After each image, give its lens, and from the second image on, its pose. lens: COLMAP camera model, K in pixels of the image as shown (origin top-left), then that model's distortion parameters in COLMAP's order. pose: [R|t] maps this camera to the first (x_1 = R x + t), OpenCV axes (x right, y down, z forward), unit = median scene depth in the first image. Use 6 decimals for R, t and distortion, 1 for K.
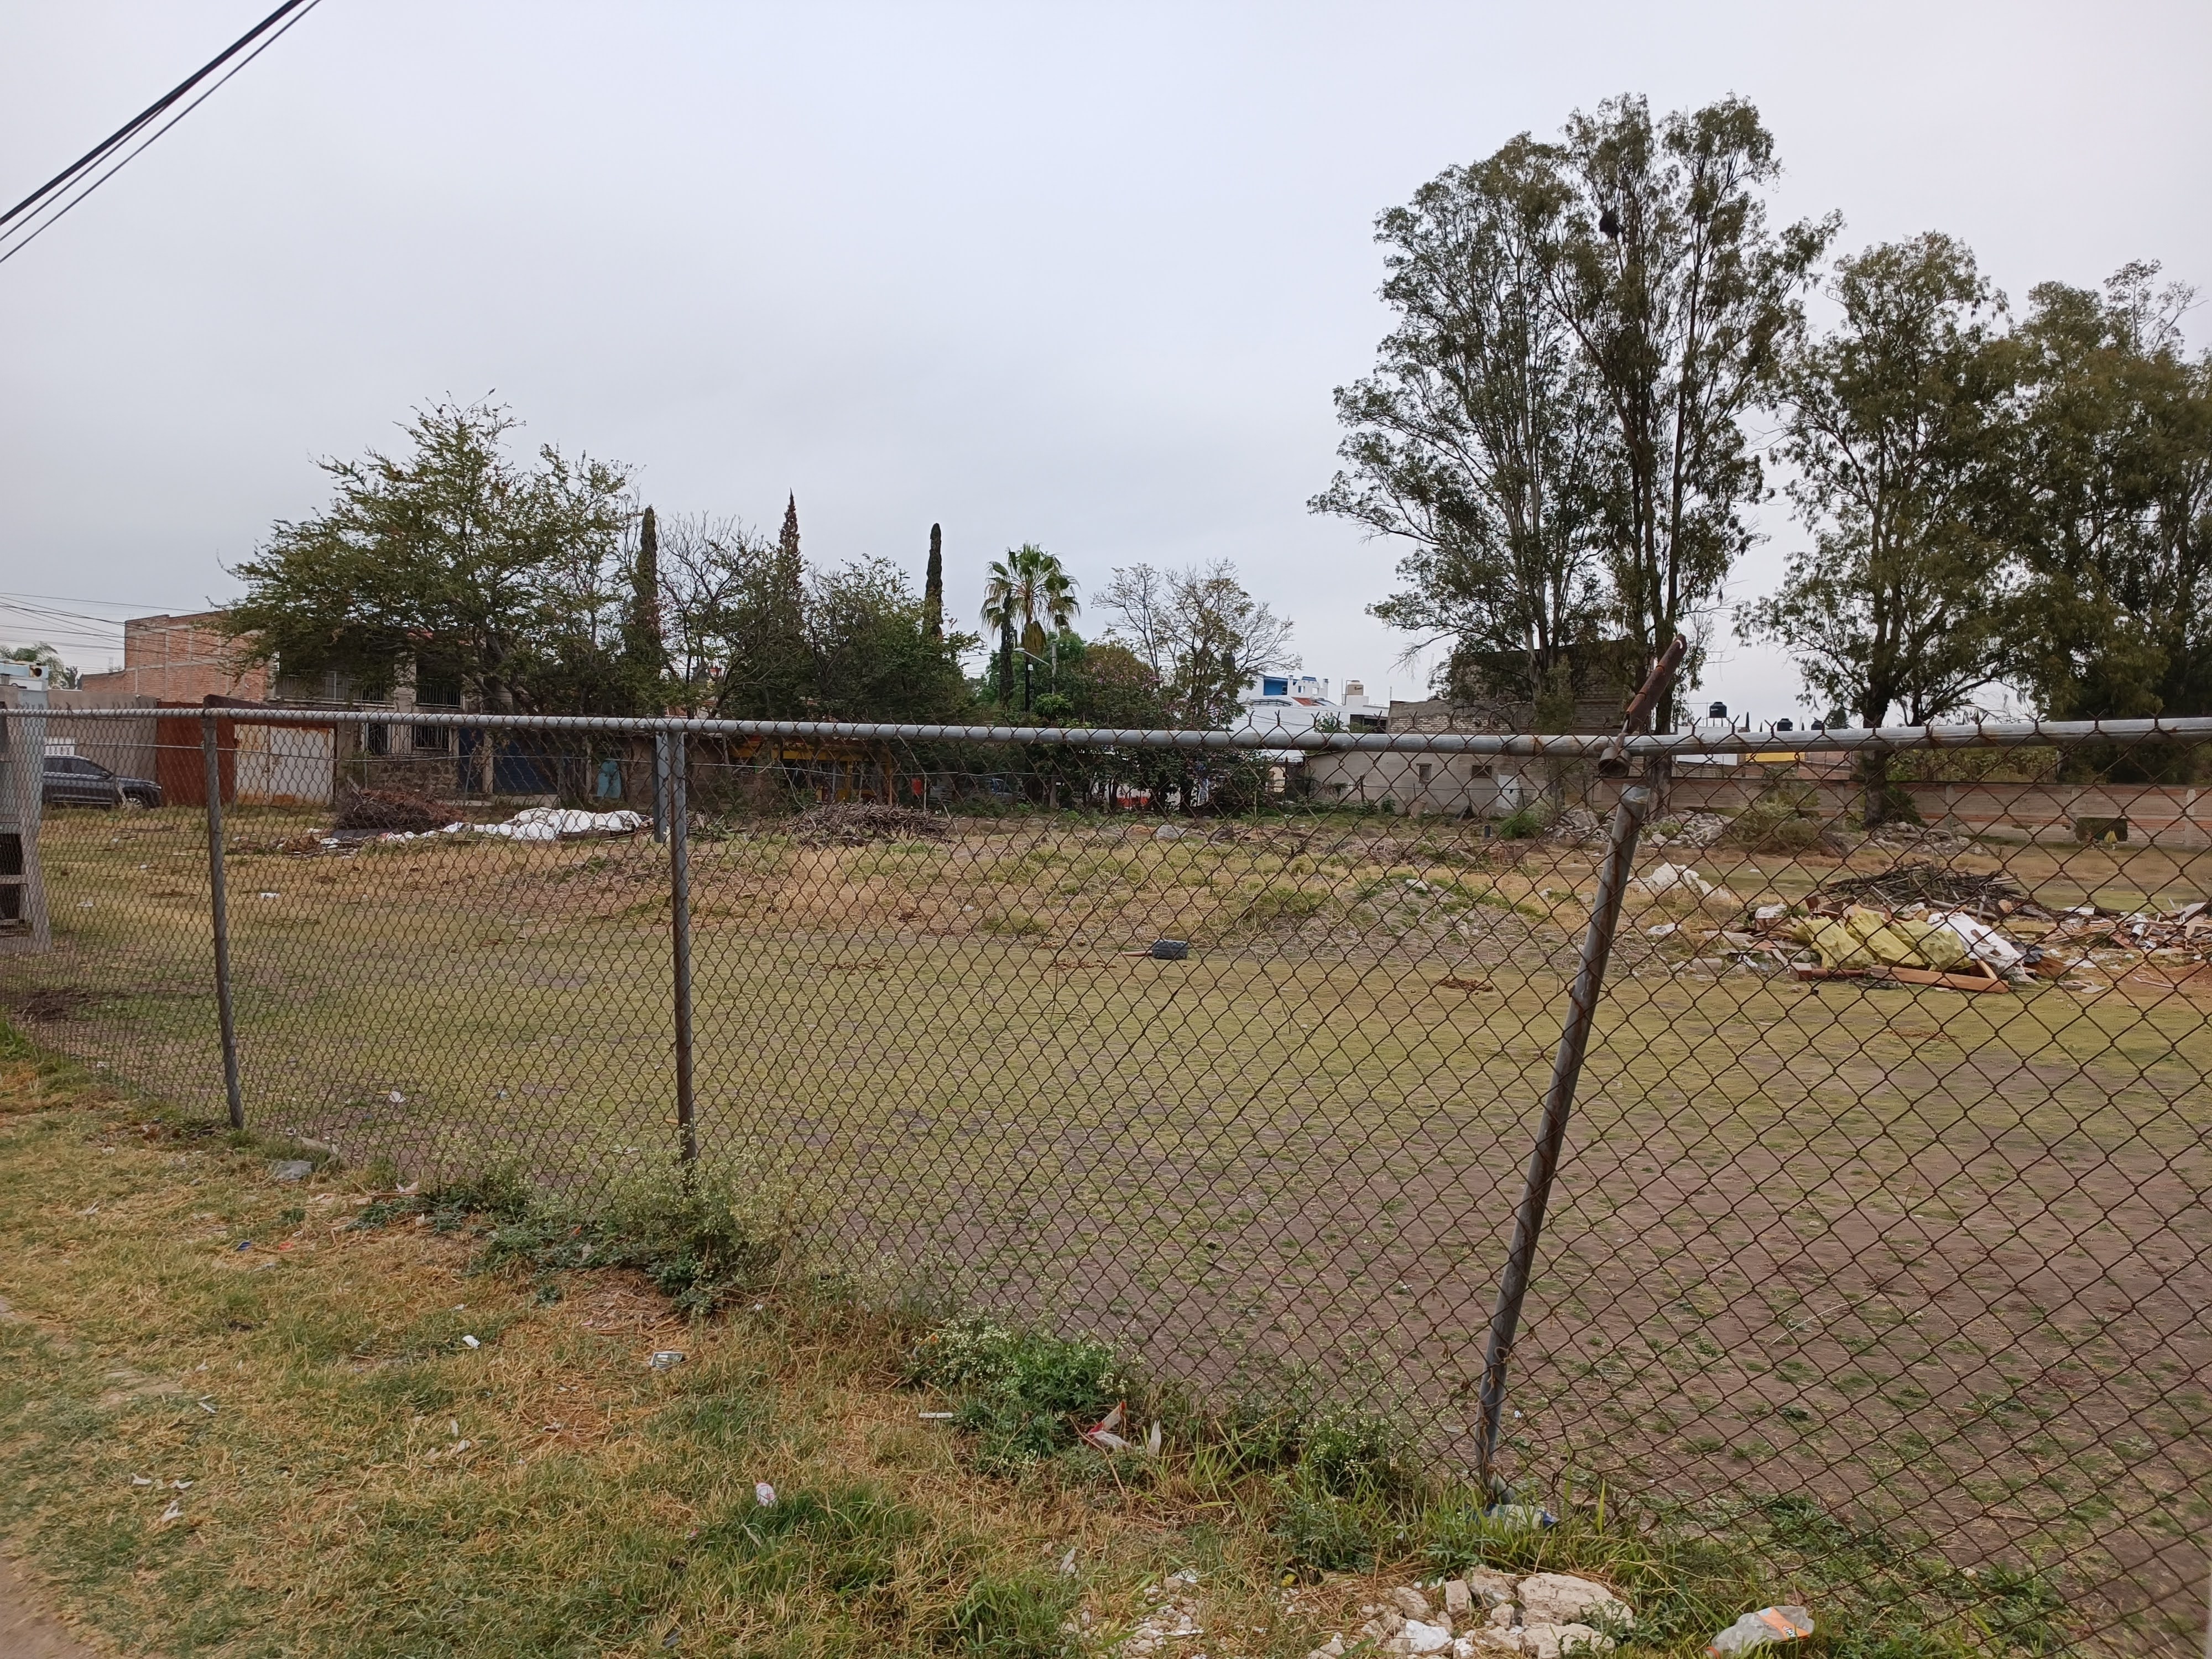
lens RADIAL K [[1583.3, 0, 1099.7], [0, 1583.3, 835.0], [0, 0, 1]] dist [0.043521, -0.049580]
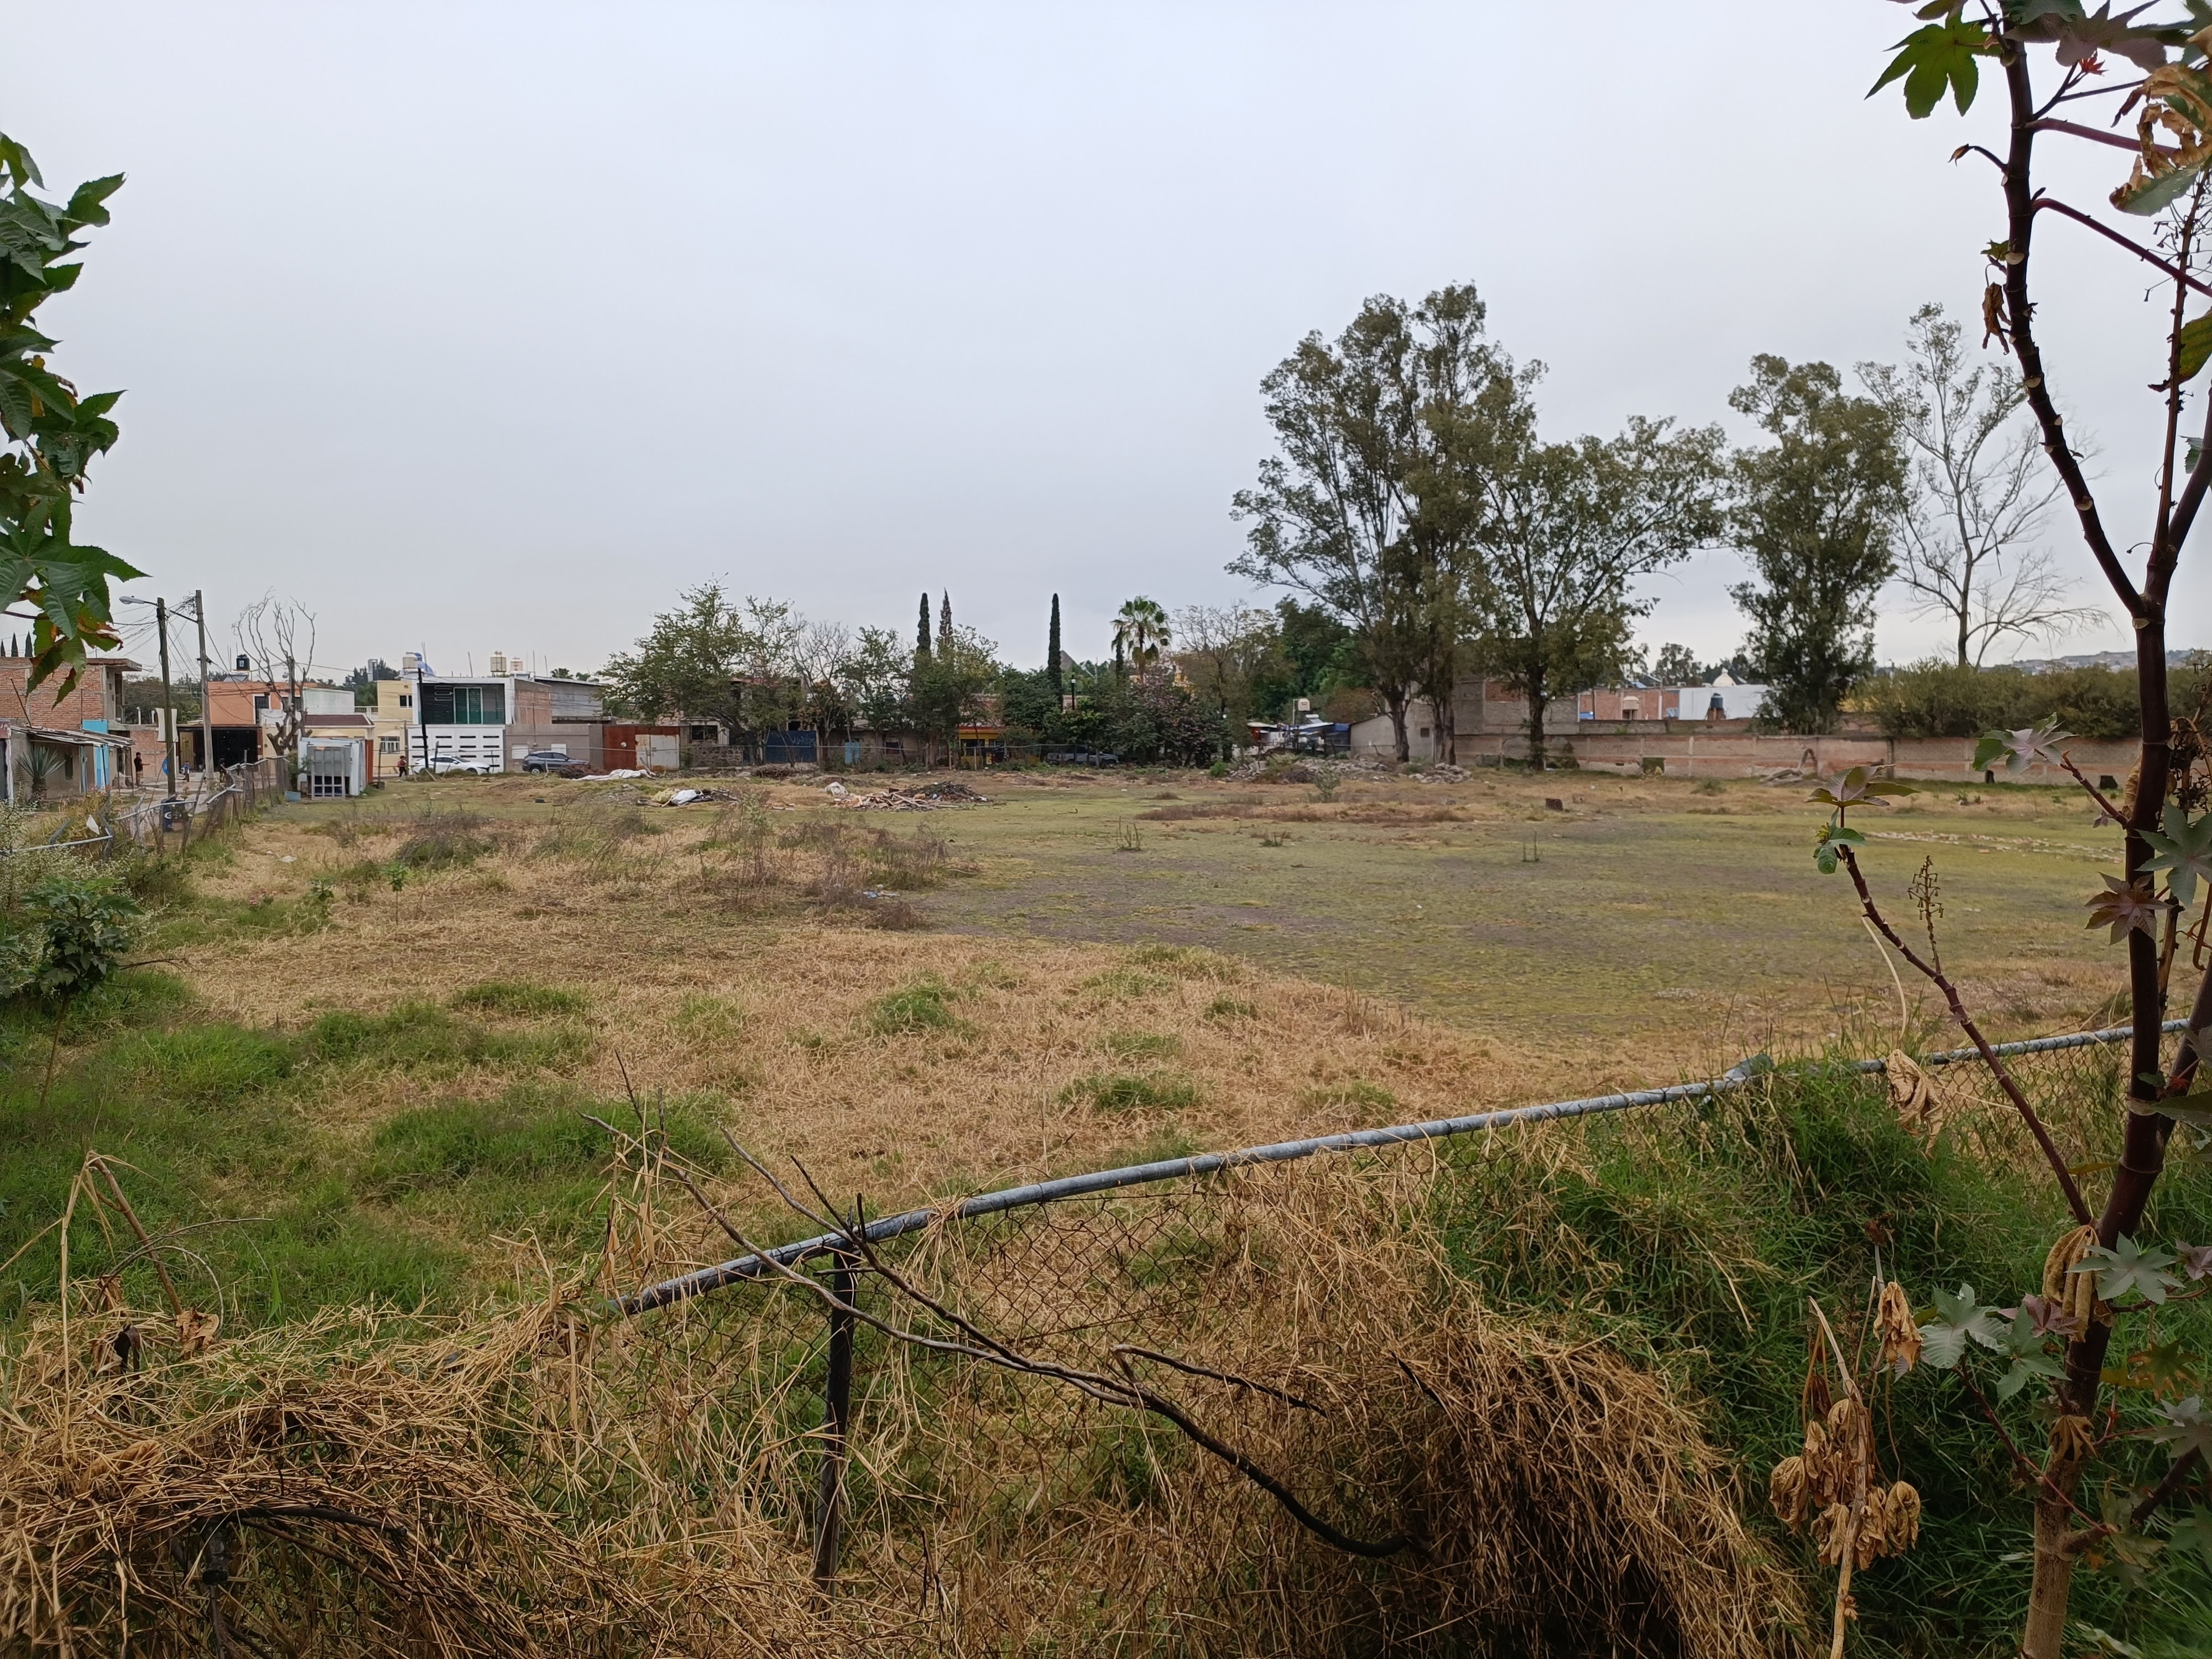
lens RADIAL K [[1583.3, 0, 1106.5], [0, 1583.3, 827.2], [0, 0, 1]] dist [0.043521, -0.049580]
pose [[0.878961, -0.000802, -0.476892, 3.929098], [0.010887, 0.999772, 0.018386, 0.095059], [0.476769, -0.021352, 0.878769, -2.321033]]
